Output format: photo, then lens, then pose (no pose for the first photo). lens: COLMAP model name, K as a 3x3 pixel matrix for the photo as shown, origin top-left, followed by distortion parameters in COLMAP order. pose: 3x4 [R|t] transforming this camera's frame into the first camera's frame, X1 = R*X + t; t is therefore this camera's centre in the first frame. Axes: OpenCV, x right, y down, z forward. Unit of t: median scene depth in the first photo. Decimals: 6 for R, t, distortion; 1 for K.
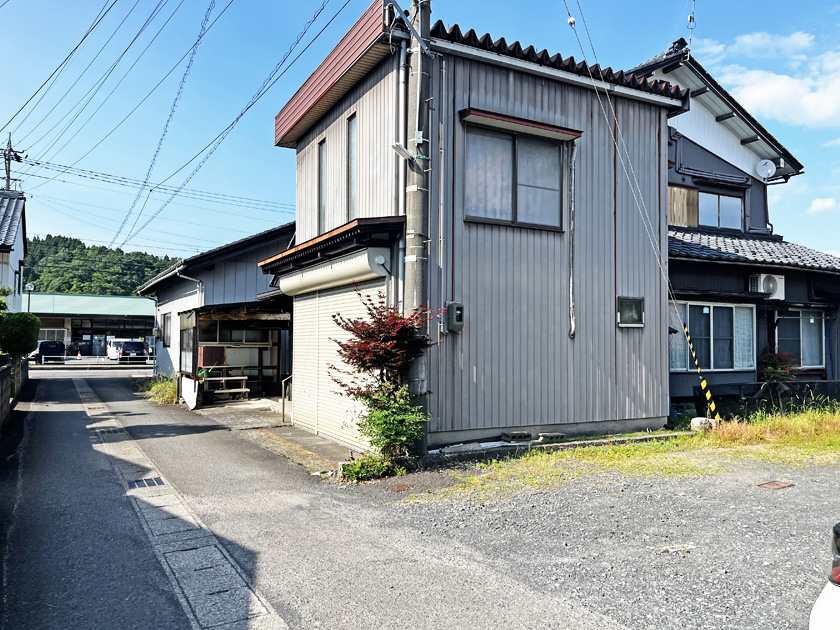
lens RADIAL K [[641.9, 0, 420.6], [0, 641.9, 318.3], [0, 0, 1]] dist [0.071527, -0.102020]
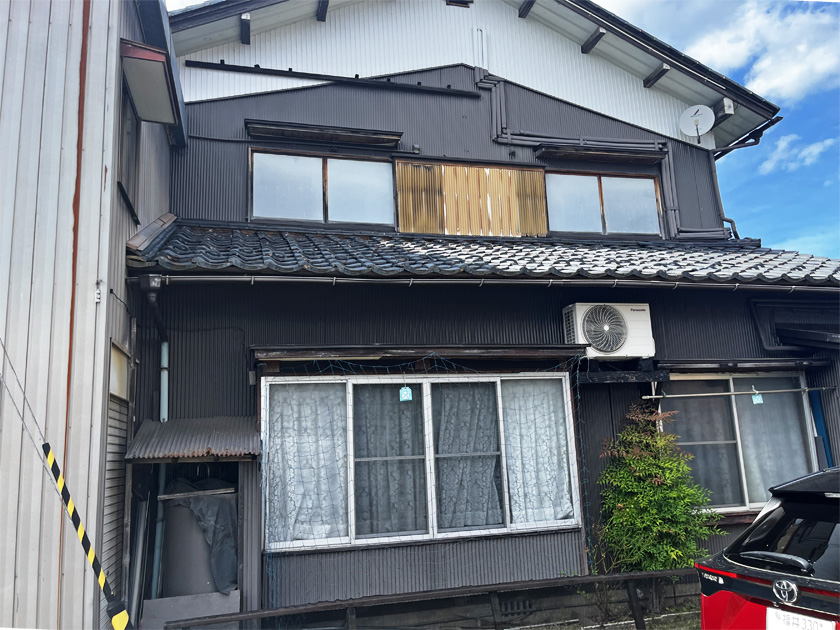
lens RADIAL K [[656.9, 0, 430.2], [0, 656.9, 318.4], [0, 0, 1]] dist [0.022254, -0.004416]
pose [[0.969031, -0.091163, -0.229495, 0.546965], [0.057538, 0.987136, -0.149173, 0.004039], [0.240142, 0.131348, 0.961811, 0.557407]]
